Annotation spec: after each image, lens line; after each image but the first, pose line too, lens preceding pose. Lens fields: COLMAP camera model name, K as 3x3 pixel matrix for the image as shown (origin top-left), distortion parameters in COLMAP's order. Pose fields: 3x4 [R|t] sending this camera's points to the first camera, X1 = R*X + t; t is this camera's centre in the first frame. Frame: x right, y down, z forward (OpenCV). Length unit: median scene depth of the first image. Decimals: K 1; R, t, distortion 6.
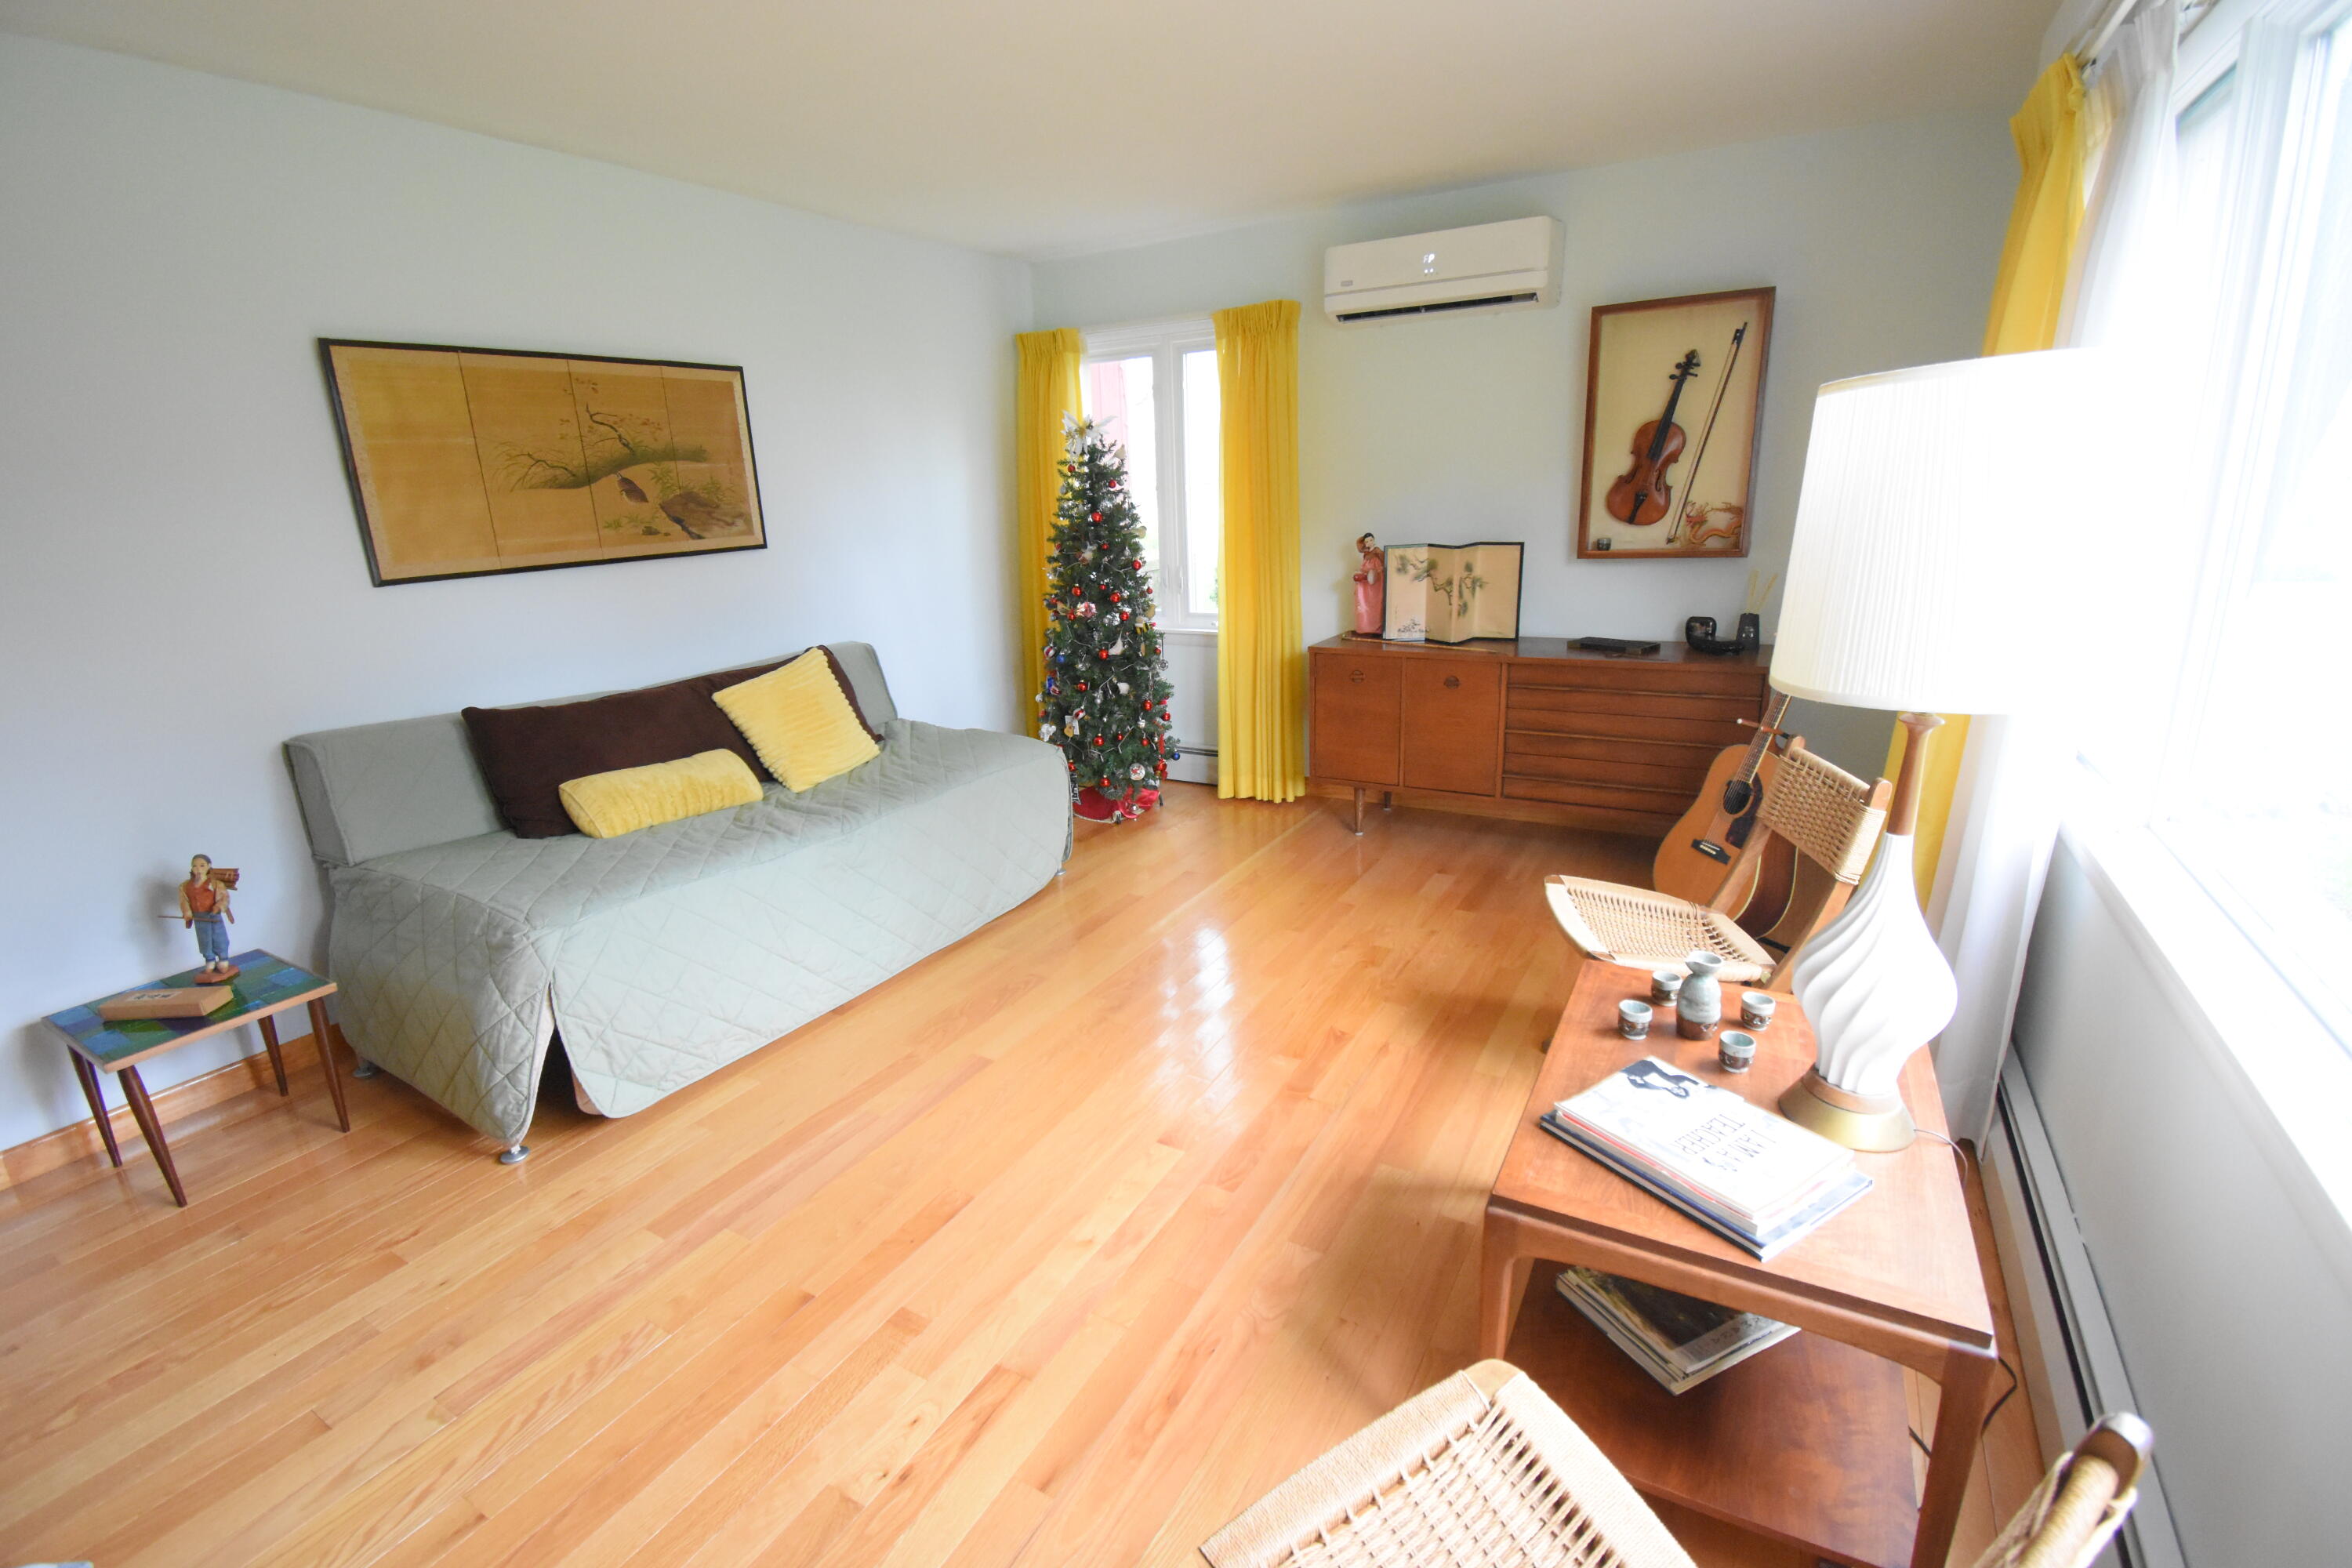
lens RADIAL K [[1035.5, 0, 1167.2], [0, 1035.5, 772.1], [0, 0, 1]] dist [0.023194, -0.029493]
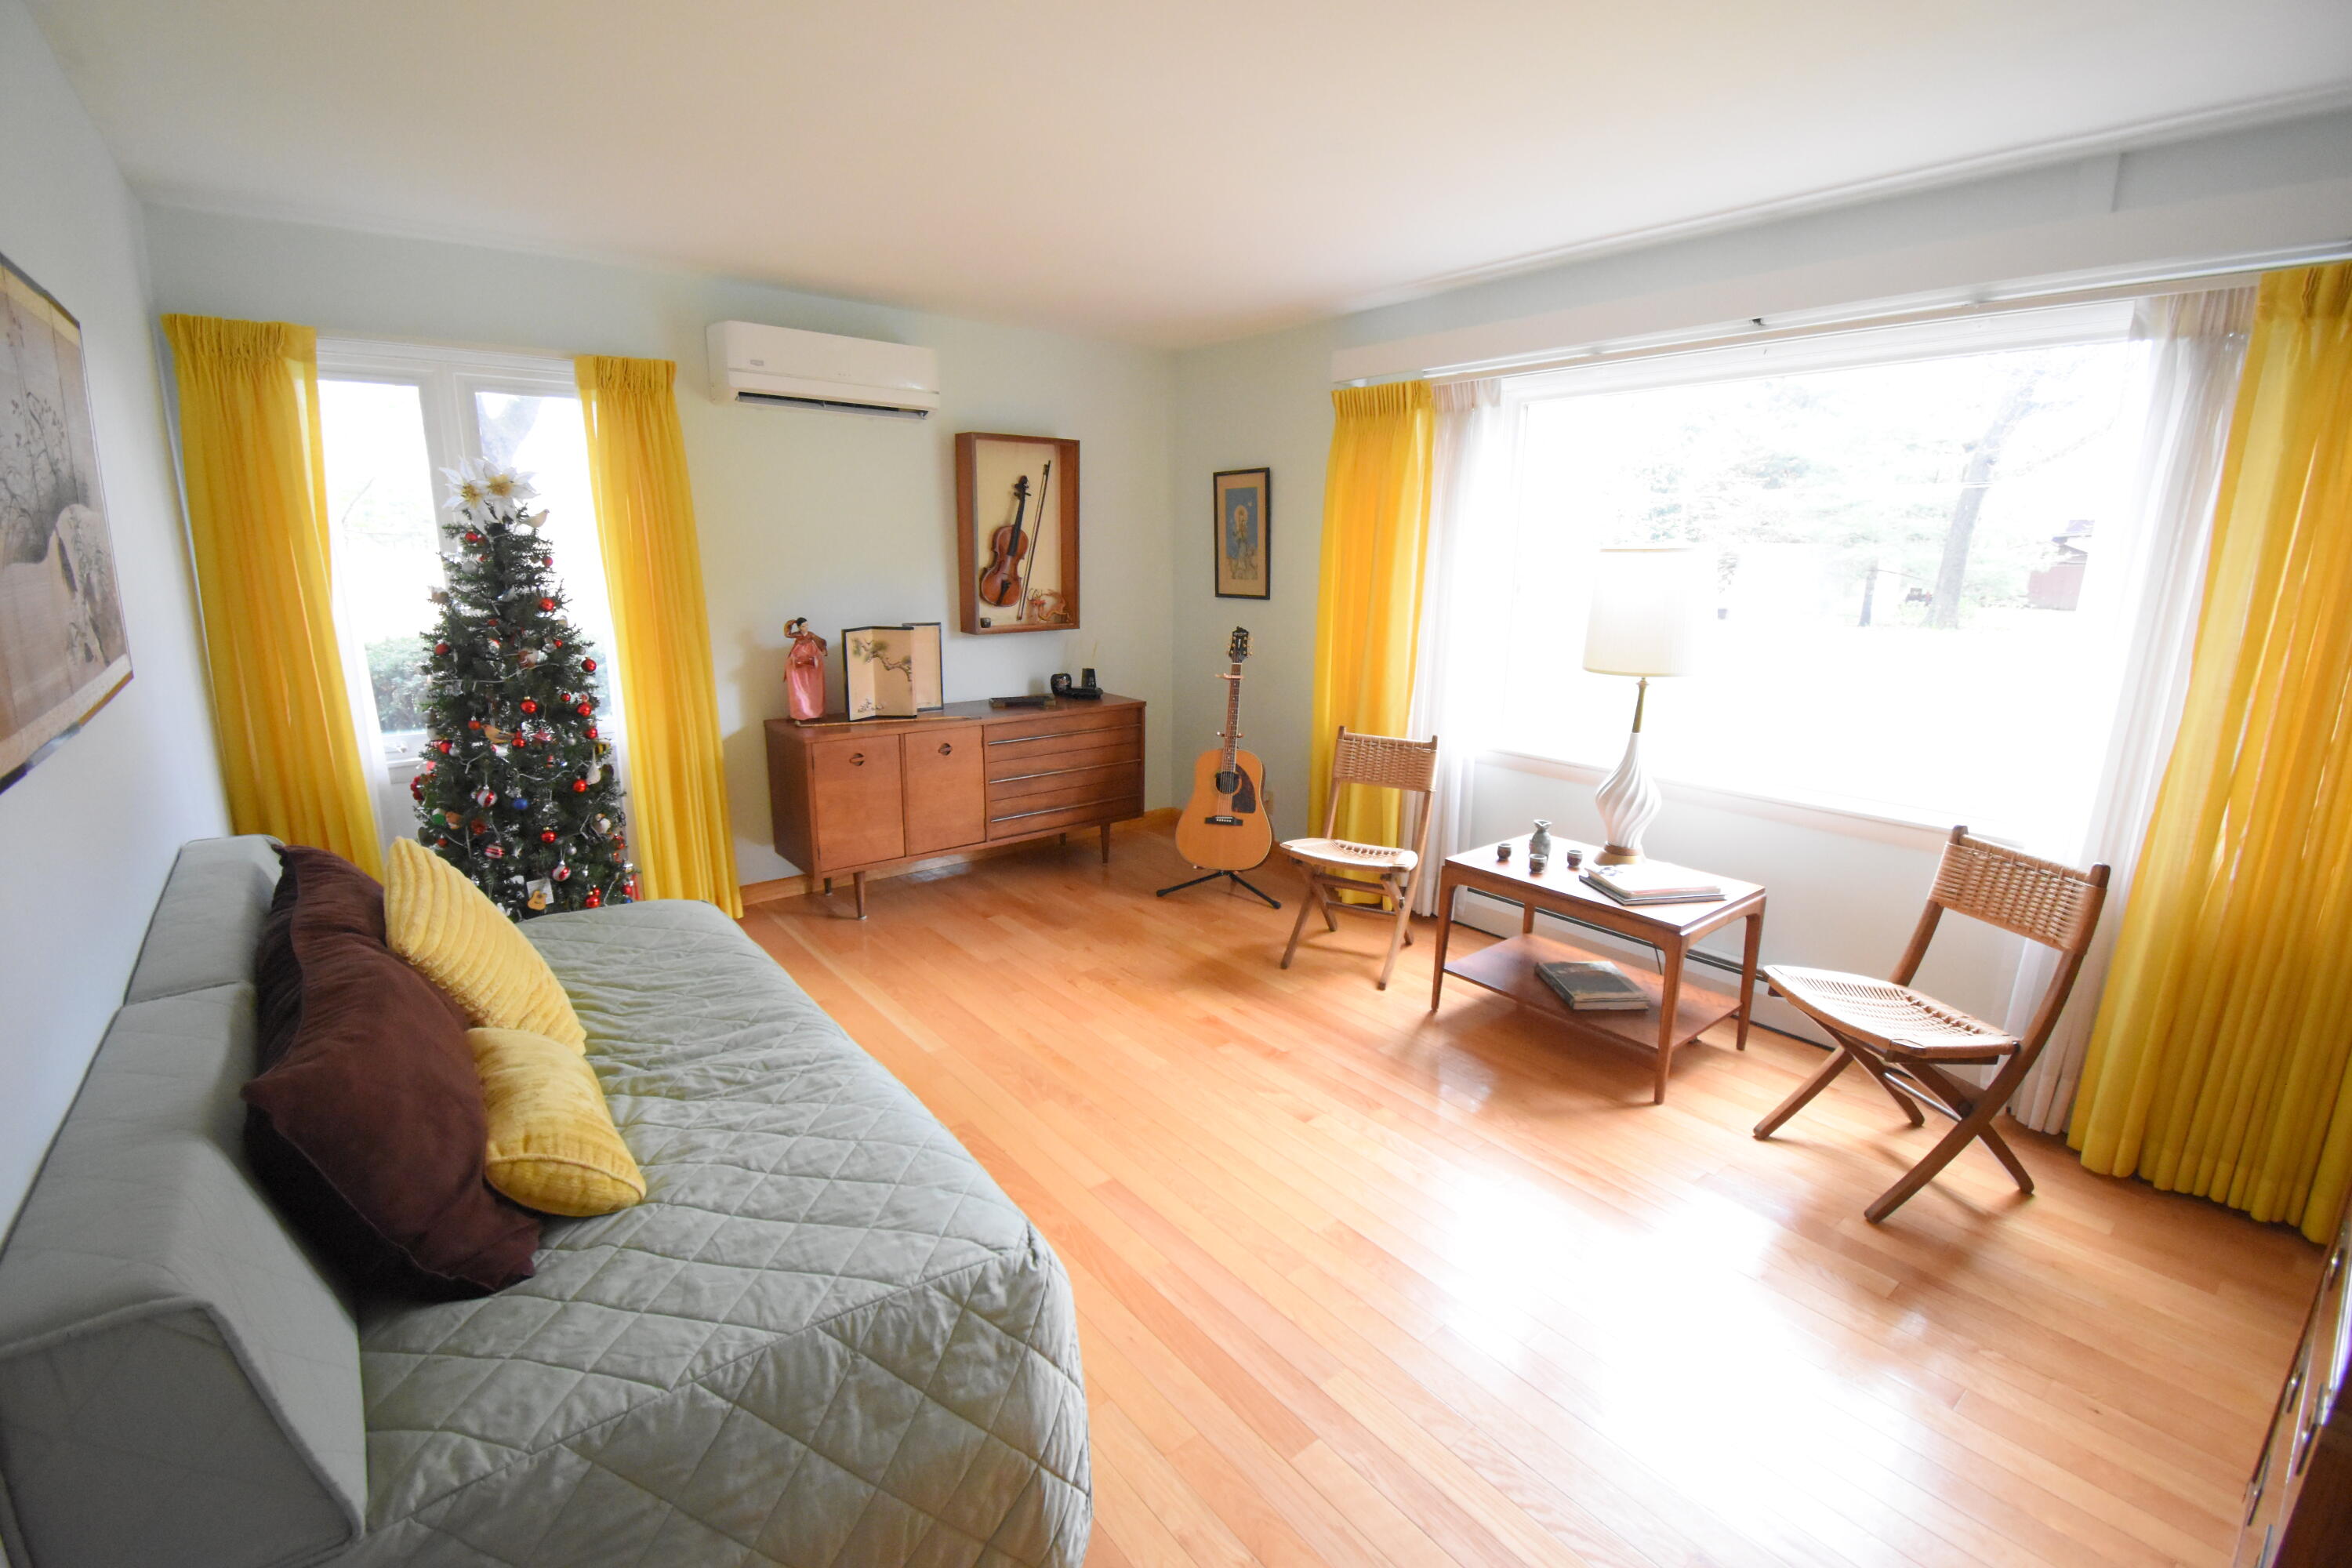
lens RADIAL K [[1035.5, 0, 1167.2], [0, 1035.5, 772.1], [0, 0, 1]] dist [0.023194, -0.029493]
pose [[0.372219, -0.159802, 0.914285, -0.653593], [0.222721, 0.971663, 0.079158, -0.098227], [-0.901026, 0.174167, 0.397262, 0.357067]]
